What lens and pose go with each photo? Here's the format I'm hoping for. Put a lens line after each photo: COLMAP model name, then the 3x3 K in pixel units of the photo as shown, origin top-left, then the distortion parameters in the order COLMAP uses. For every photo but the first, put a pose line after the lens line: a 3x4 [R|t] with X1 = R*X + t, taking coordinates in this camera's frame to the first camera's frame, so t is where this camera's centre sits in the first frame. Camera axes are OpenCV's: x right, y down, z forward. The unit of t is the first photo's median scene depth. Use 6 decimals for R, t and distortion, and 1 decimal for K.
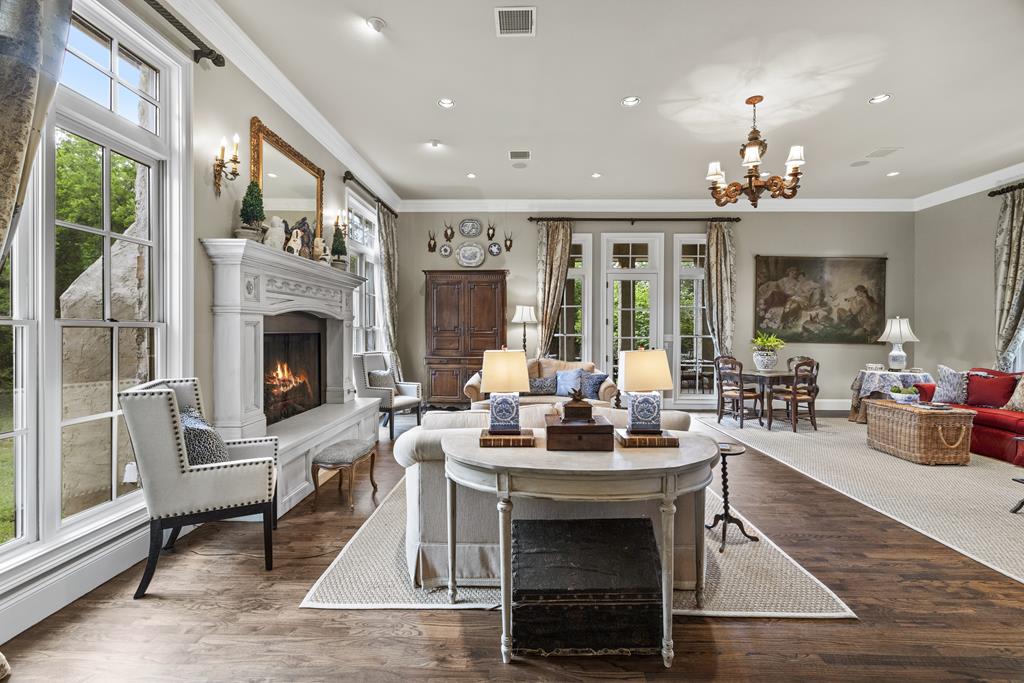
lens RADIAL K [[427.0, 0, 511.0], [0, 427.0, 332.5], [0, 0, 1]] dist [-0.000886, 0.000731]
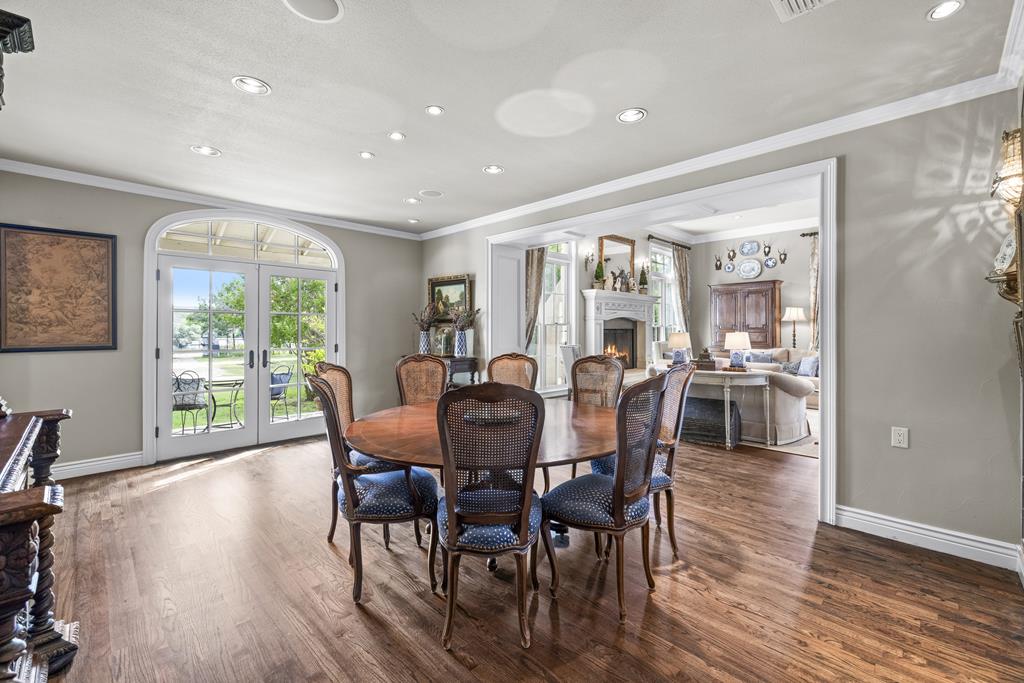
lens RADIAL K [[427.0, 0, 511.4], [0, 427.0, 334.0], [0, 0, 1]] dist [-0.000886, 0.000731]
pose [[0.718175, 0.002661, -0.695857, 0.439714], [-0.001998, 0.999996, 0.001762, 0.019932], [0.695860, 0.000125, 0.718178, -0.656084]]
